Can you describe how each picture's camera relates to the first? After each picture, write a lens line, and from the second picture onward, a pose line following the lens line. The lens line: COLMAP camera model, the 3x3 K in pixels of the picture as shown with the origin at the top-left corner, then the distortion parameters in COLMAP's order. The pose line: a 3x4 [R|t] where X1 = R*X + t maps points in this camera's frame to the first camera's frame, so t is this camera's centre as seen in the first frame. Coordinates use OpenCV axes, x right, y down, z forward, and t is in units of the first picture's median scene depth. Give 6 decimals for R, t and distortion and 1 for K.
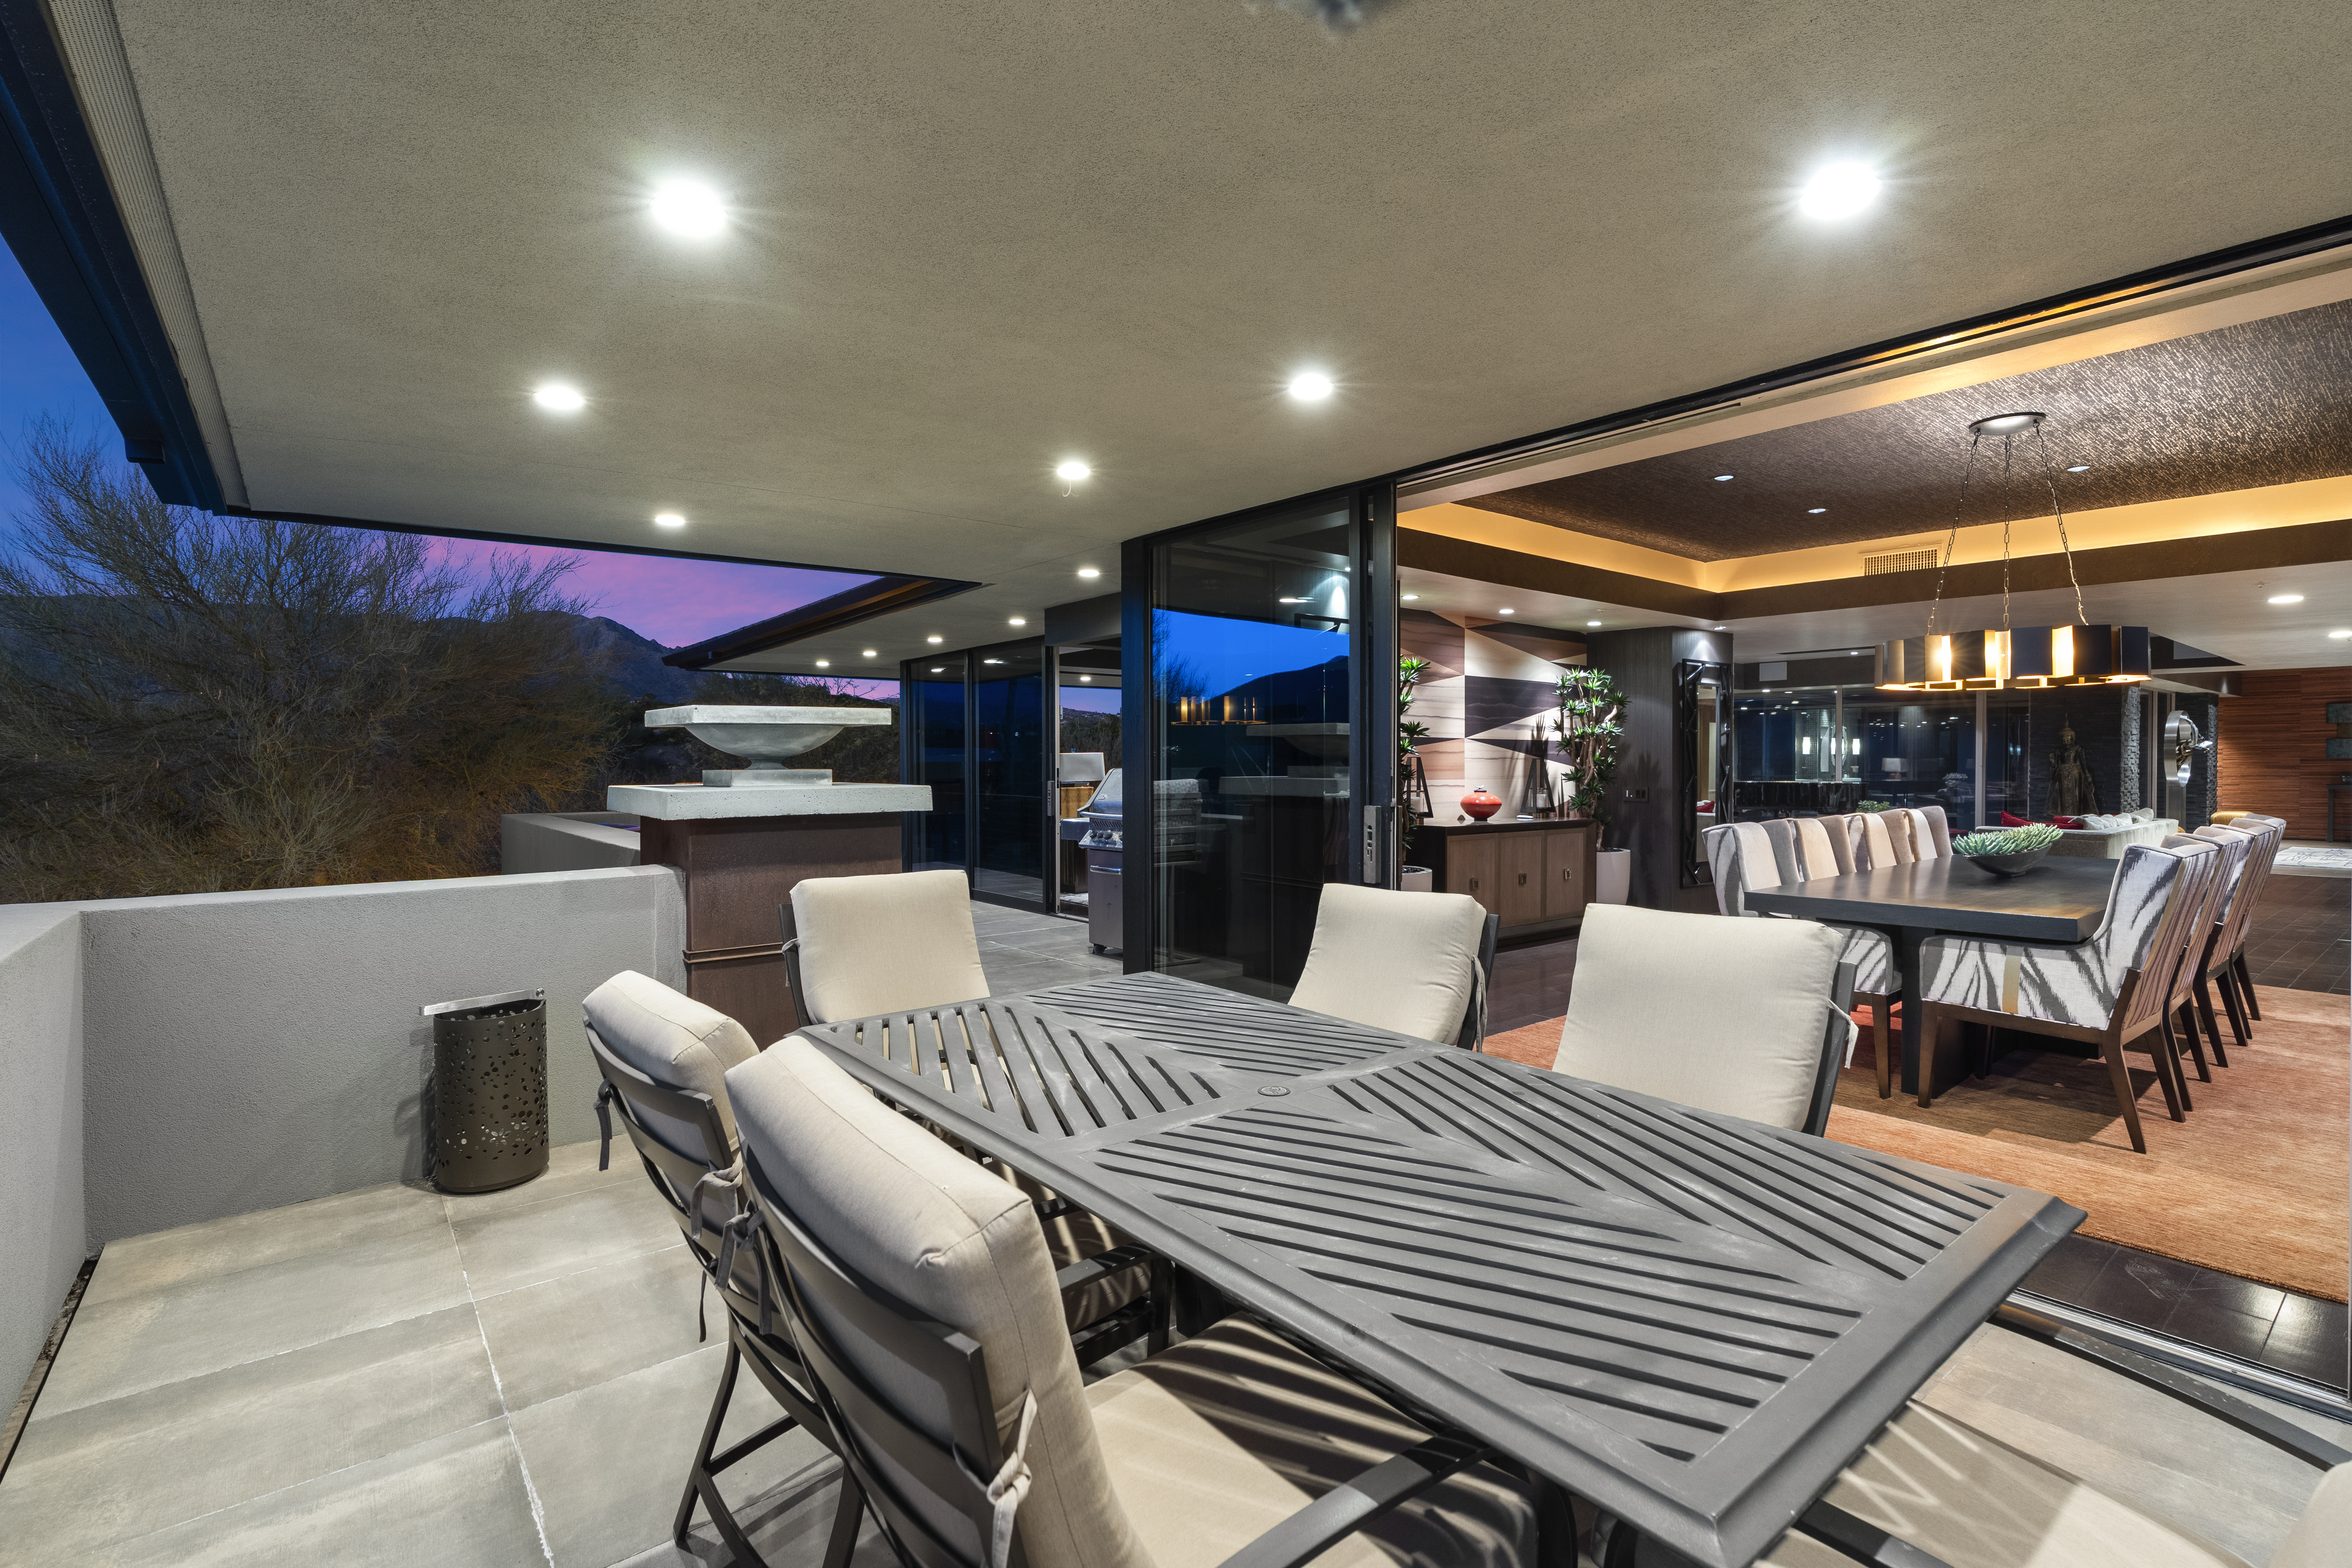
lens RADIAL K [[1159.7, 0, 1154.9], [0, 1159.7, 775.4], [0, 0, 1]] dist [-0.003874, 0.001371]
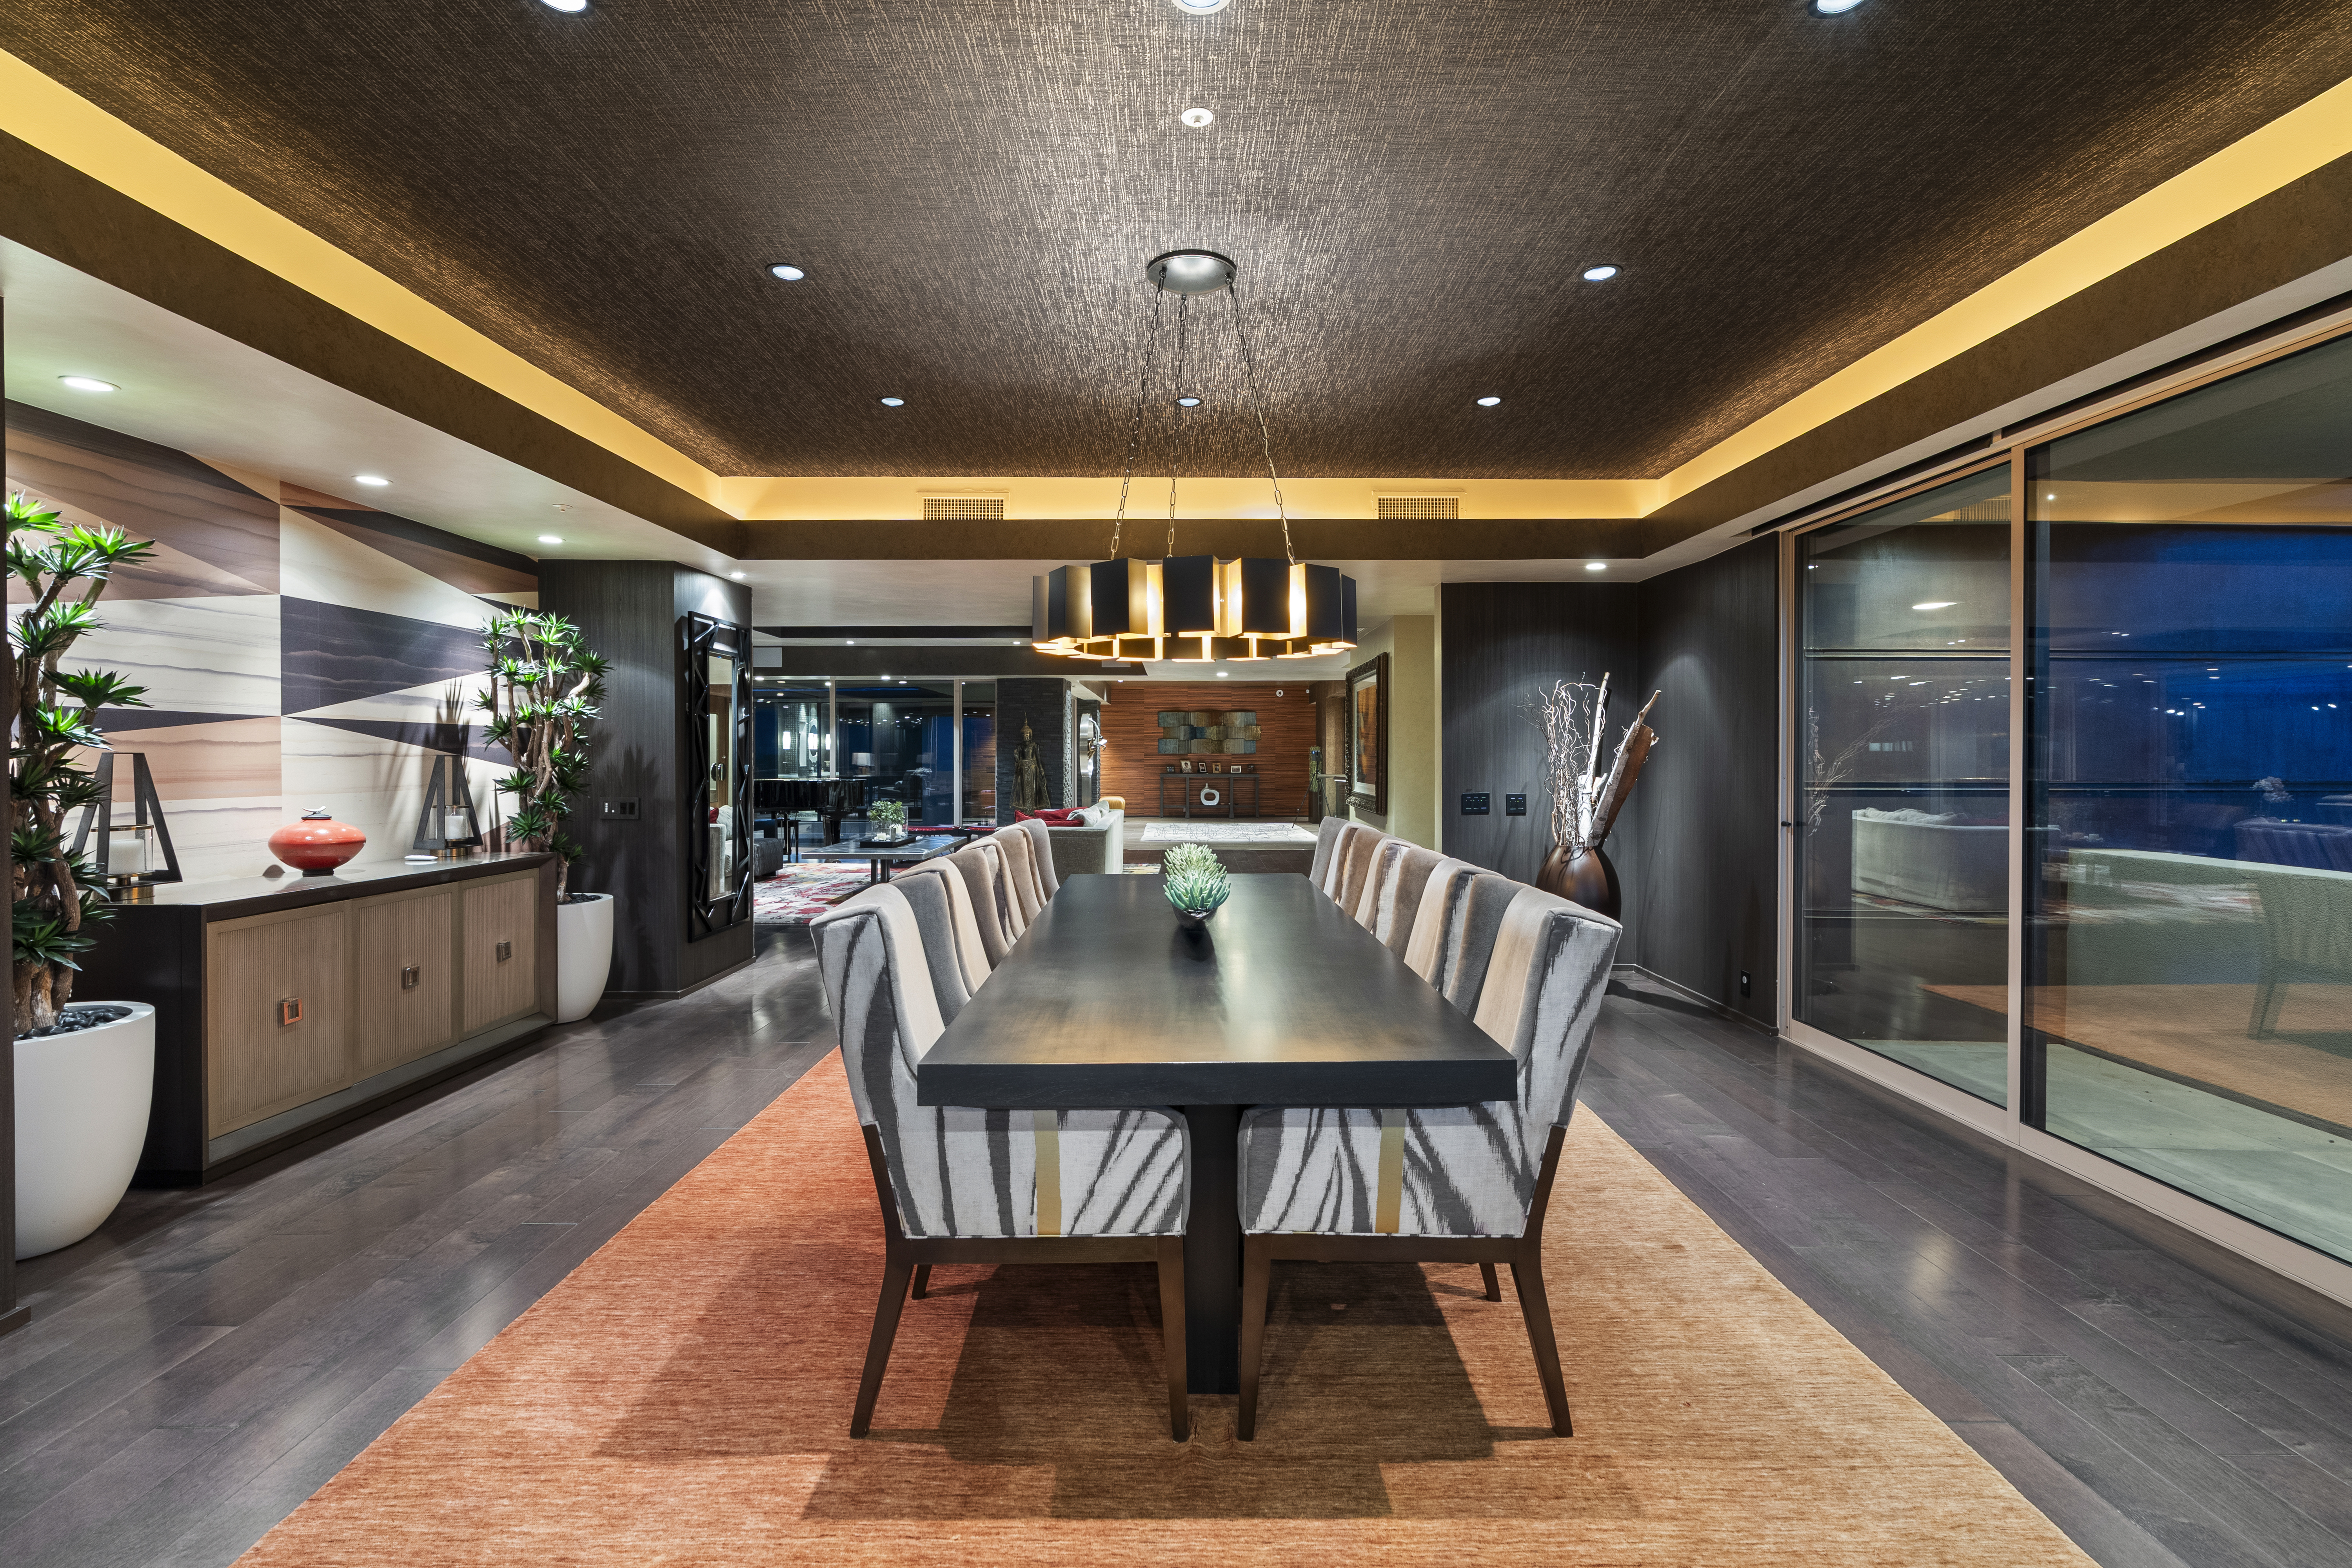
lens RADIAL K [[1090.3, 0, 1188.3], [0, 1090.3, 766.9], [0, 0, 1]] dist [-0.008822, 0.000761]
pose [[0.630530, -0.008852, 0.776114, 0.141261], [0.009741, 0.999946, 0.003491, -0.006988], [-0.776103, 0.005359, 0.630583, 0.366211]]
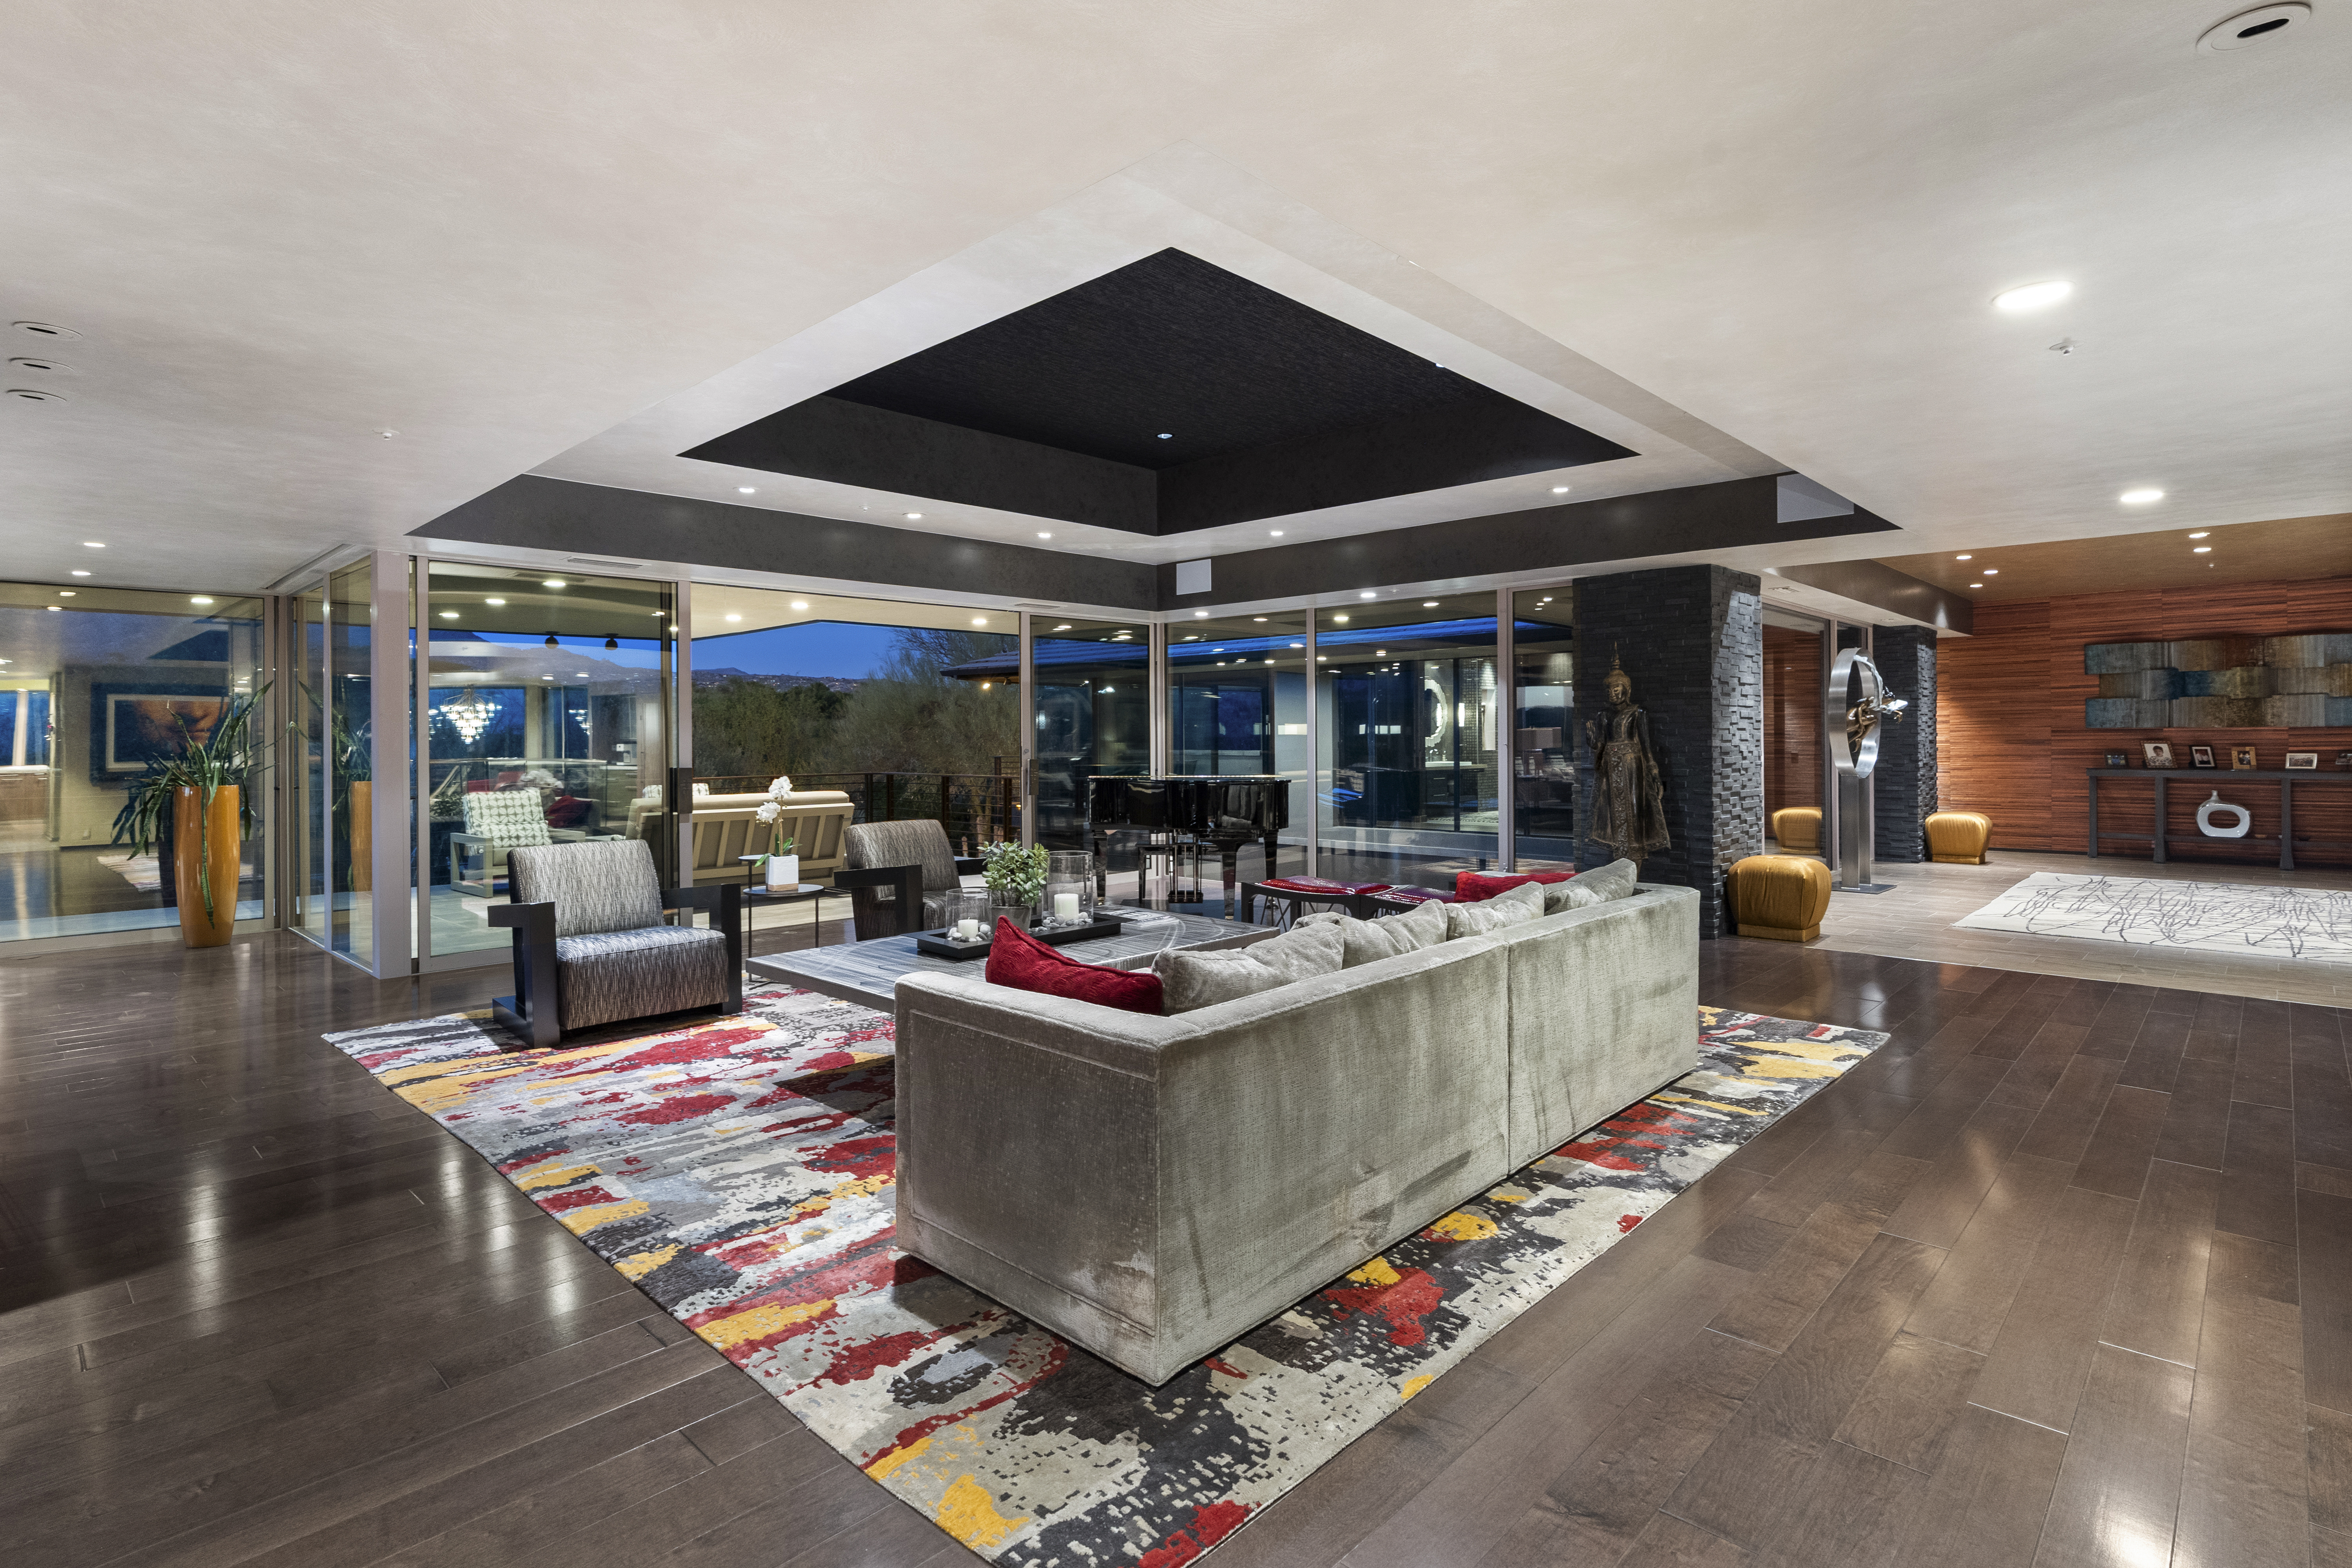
lens RADIAL K [[1159.7, 0, 1212.1], [0, 1159.7, 740.0], [0, 0, 1]] dist [-0.003874, 0.001371]
pose [[0.991523, -0.005875, 0.129795, 0.826648], [0.007201, 0.999926, -0.009756, -0.010443], [-0.129728, 0.010608, 0.991493, 0.784450]]
